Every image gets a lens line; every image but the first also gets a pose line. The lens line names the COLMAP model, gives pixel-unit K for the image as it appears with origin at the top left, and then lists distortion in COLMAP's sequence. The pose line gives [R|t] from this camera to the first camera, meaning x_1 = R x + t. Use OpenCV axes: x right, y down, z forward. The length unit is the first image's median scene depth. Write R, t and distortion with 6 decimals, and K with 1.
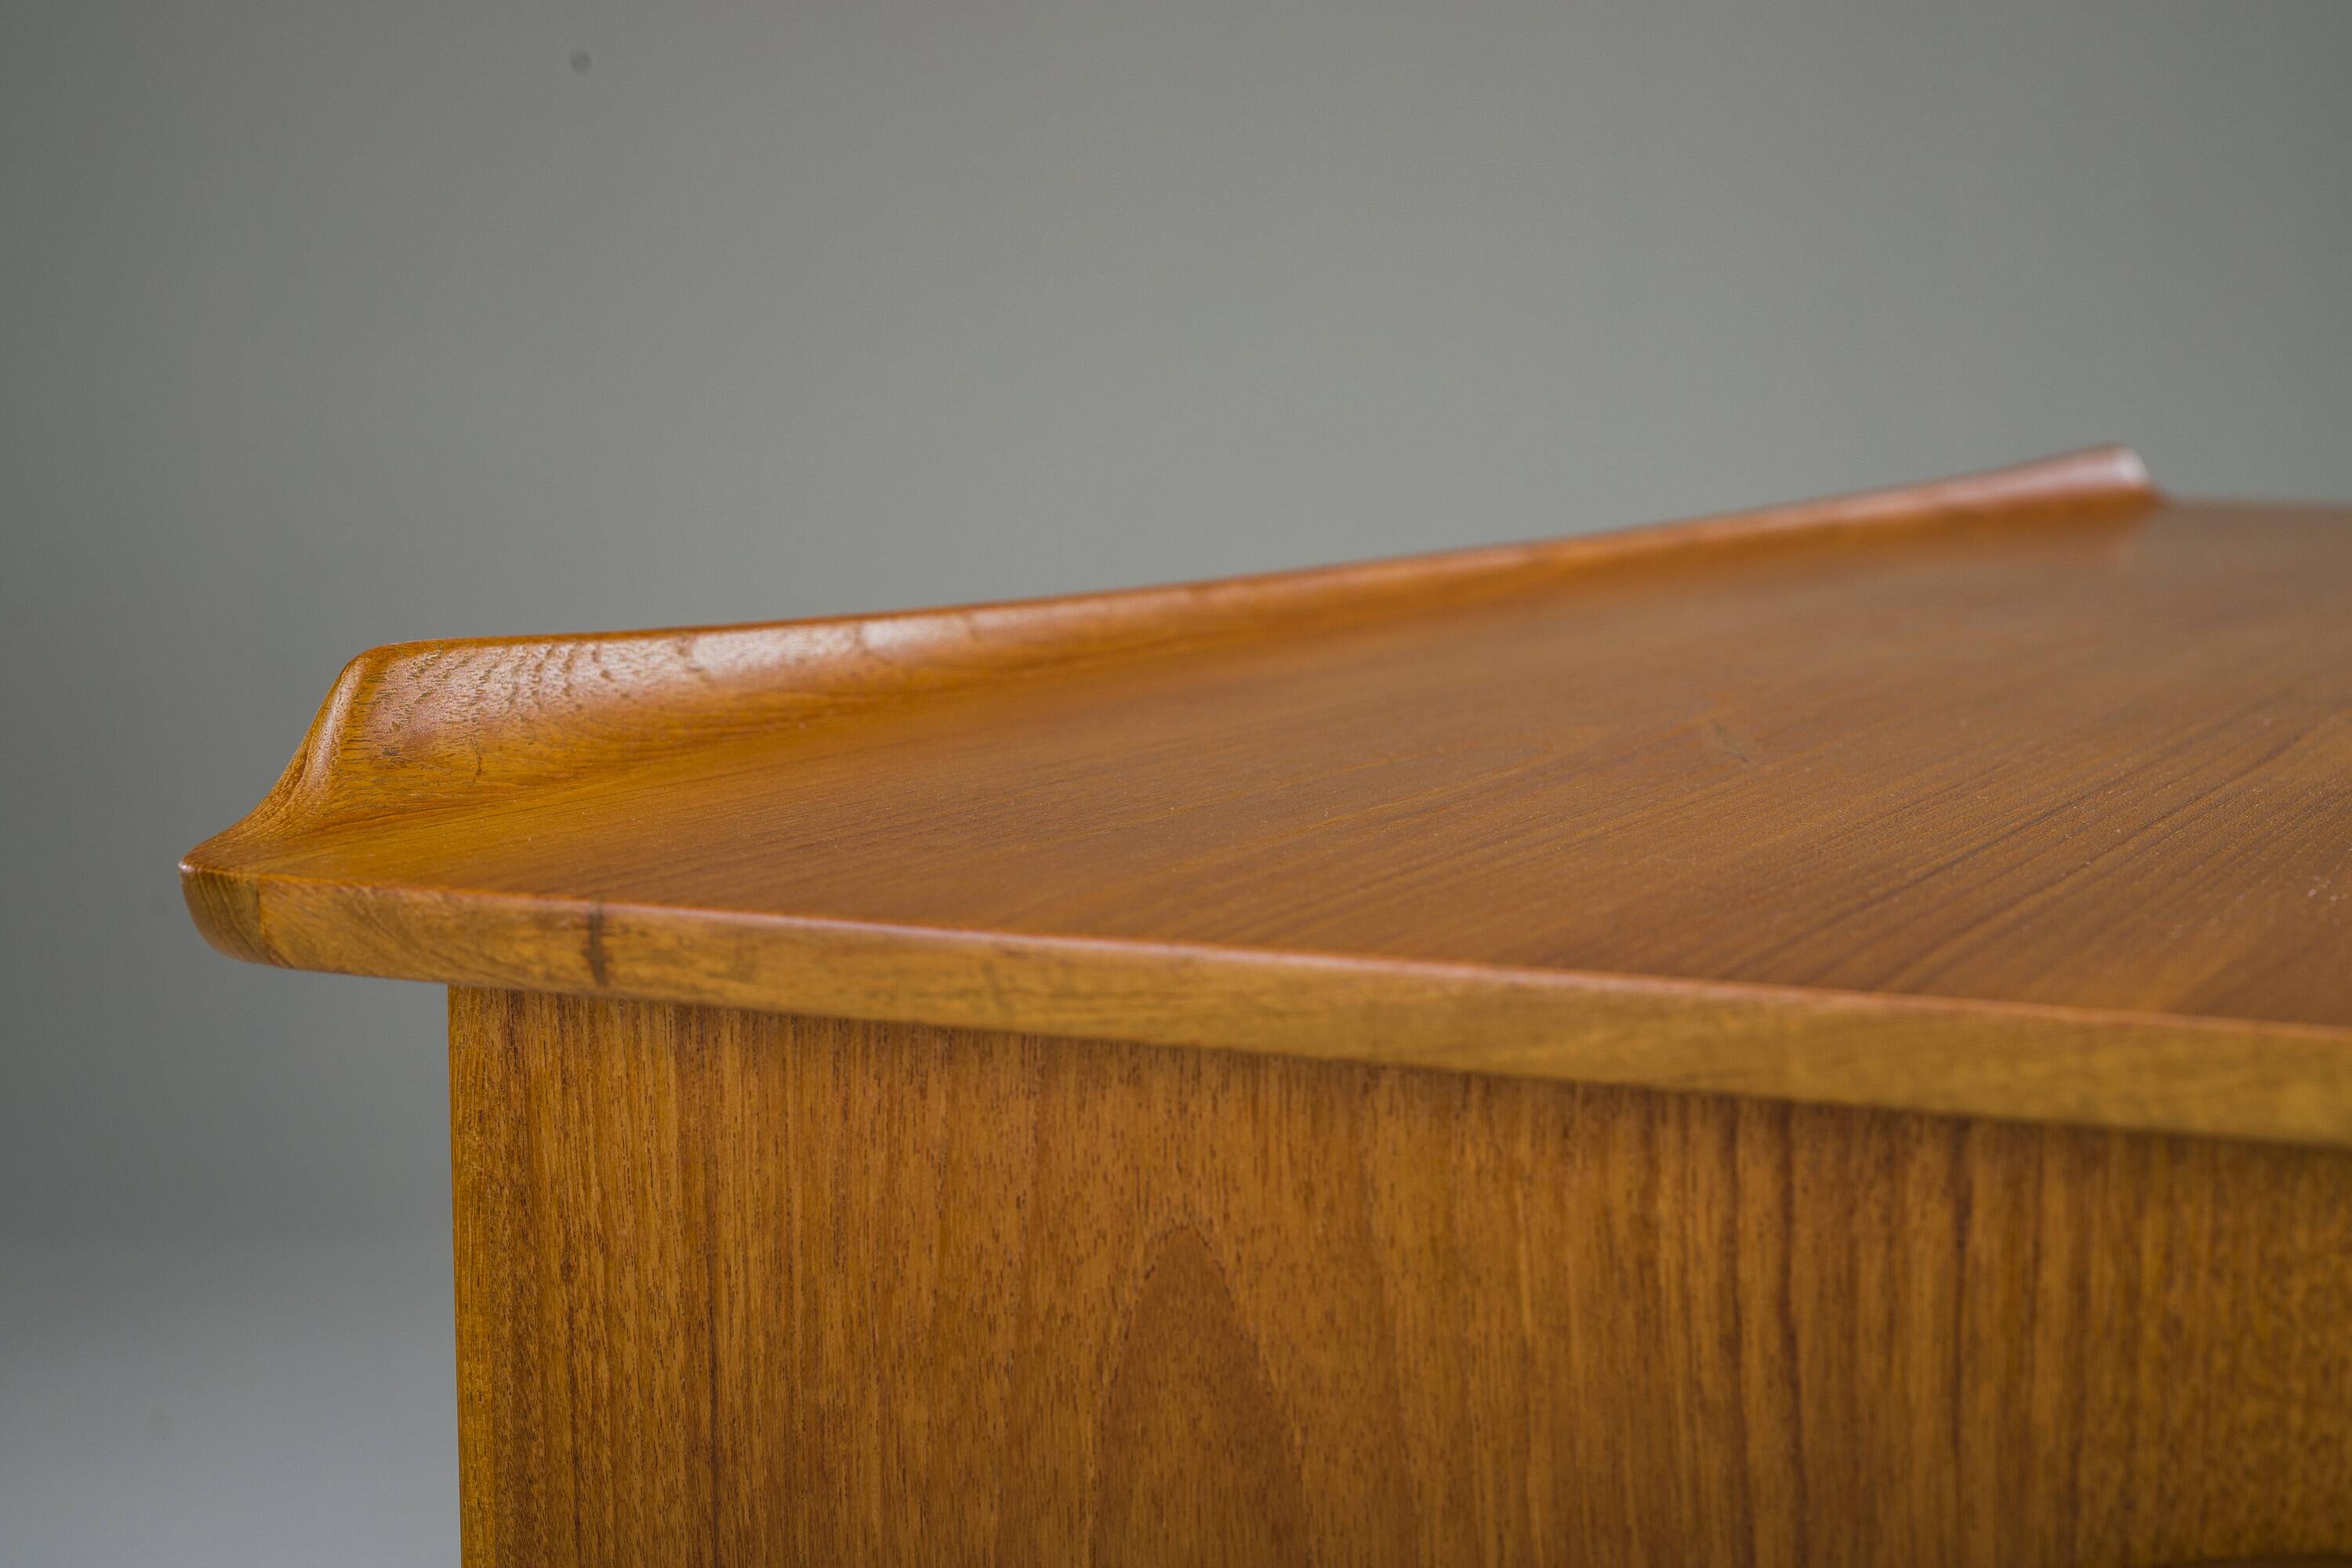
lens RADIAL K [[3452.0, 0, 1176.0], [0, 3452.0, 784.0], [0, 0, 1]] dist [-0.023715, -0.031805]
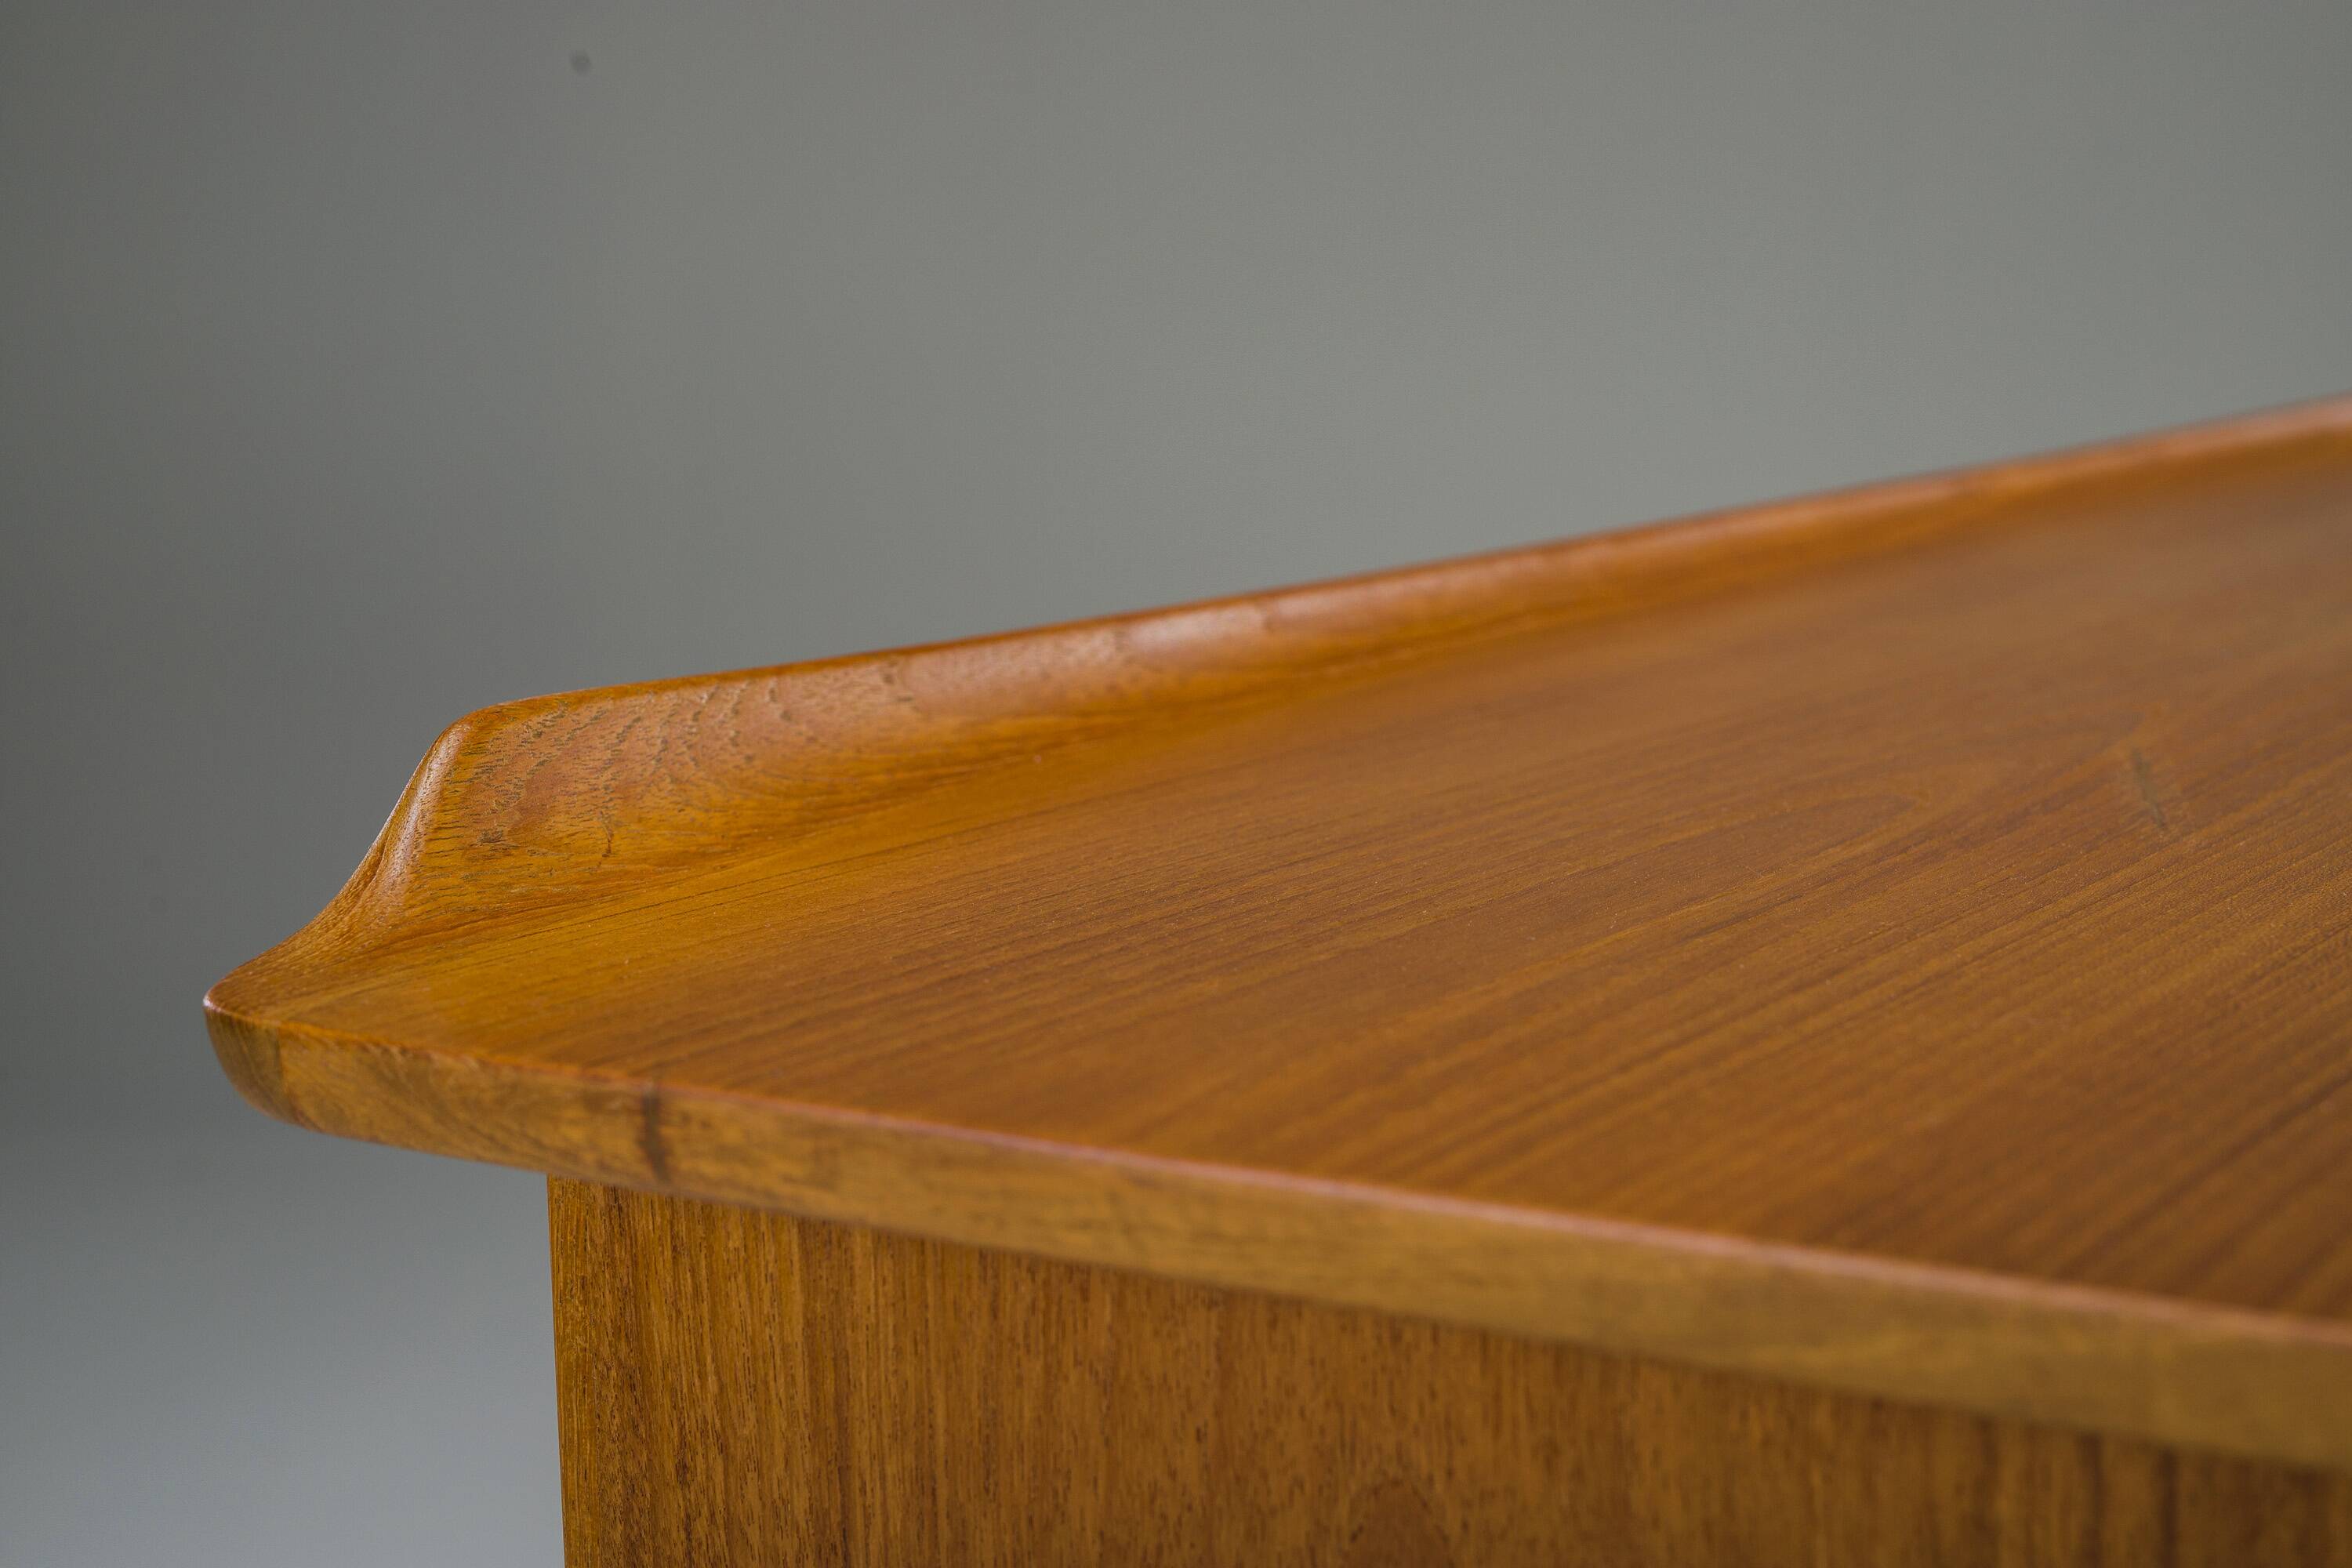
lens RADIAL K [[3452.0, 0, 1176.0], [0, 3452.0, 784.0], [0, 0, 1]] dist [-0.023715, -0.031805]
pose [[0.990186, 0.007065, -0.139579, 0.059545], [-0.000484, 0.998889, 0.047128, -0.067430], [0.139757, -0.046598, 0.989089, 0.208423]]
